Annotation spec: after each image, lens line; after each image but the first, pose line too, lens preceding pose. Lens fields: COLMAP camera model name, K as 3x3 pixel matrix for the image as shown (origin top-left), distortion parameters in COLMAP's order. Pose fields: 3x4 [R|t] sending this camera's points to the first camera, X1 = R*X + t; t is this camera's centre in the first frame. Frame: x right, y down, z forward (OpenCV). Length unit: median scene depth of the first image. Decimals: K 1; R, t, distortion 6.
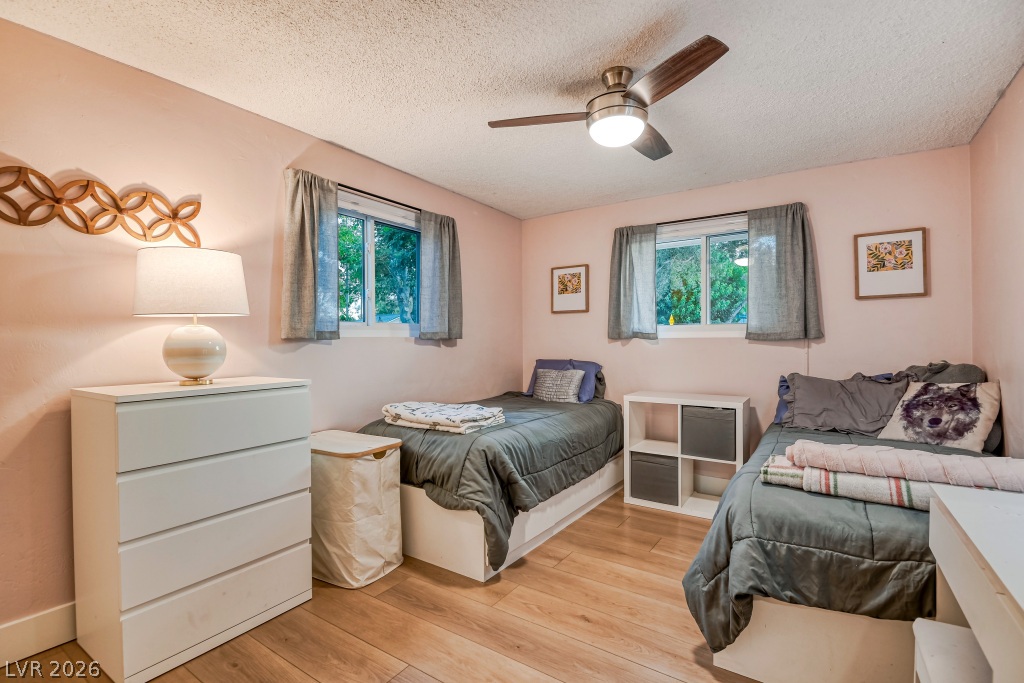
lens RADIAL K [[466.9, 0, 505.0], [0, 466.9, 345.5], [0, 0, 1]] dist [0.012072, -0.012331]
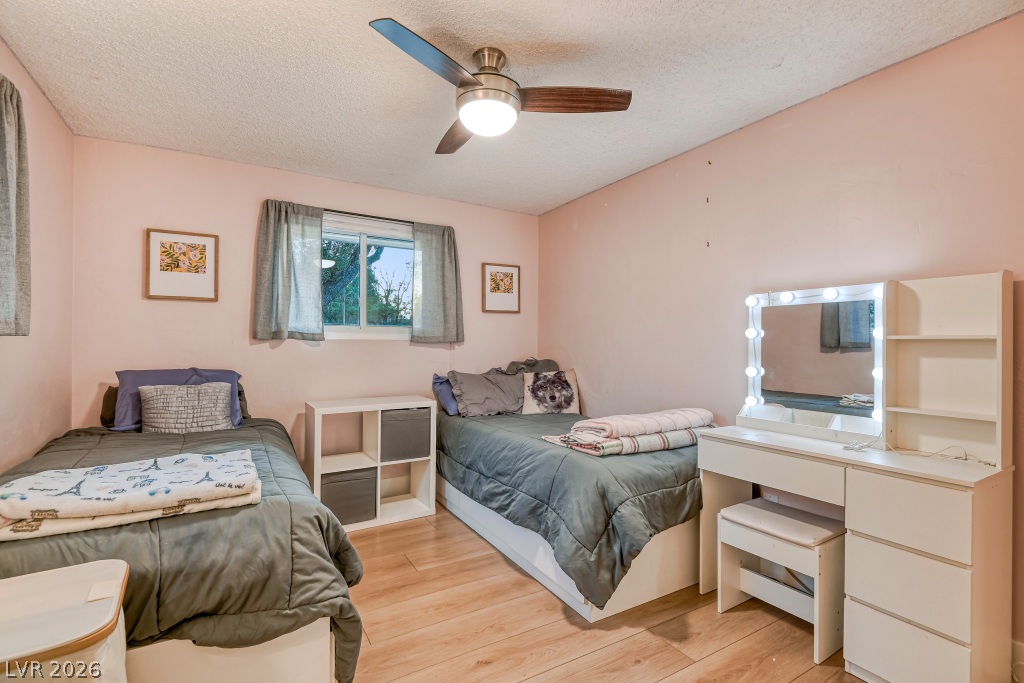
lens RADIAL K [[466.9, 0, 510.8], [0, 466.9, 340.4], [0, 0, 1]] dist [0.012072, -0.012331]
pose [[0.421543, 0.009525, 0.906758, -0.467596], [-0.000849, 0.999949, -0.010109, -0.007025], [-0.906808, 0.003491, 0.421530, 0.452049]]
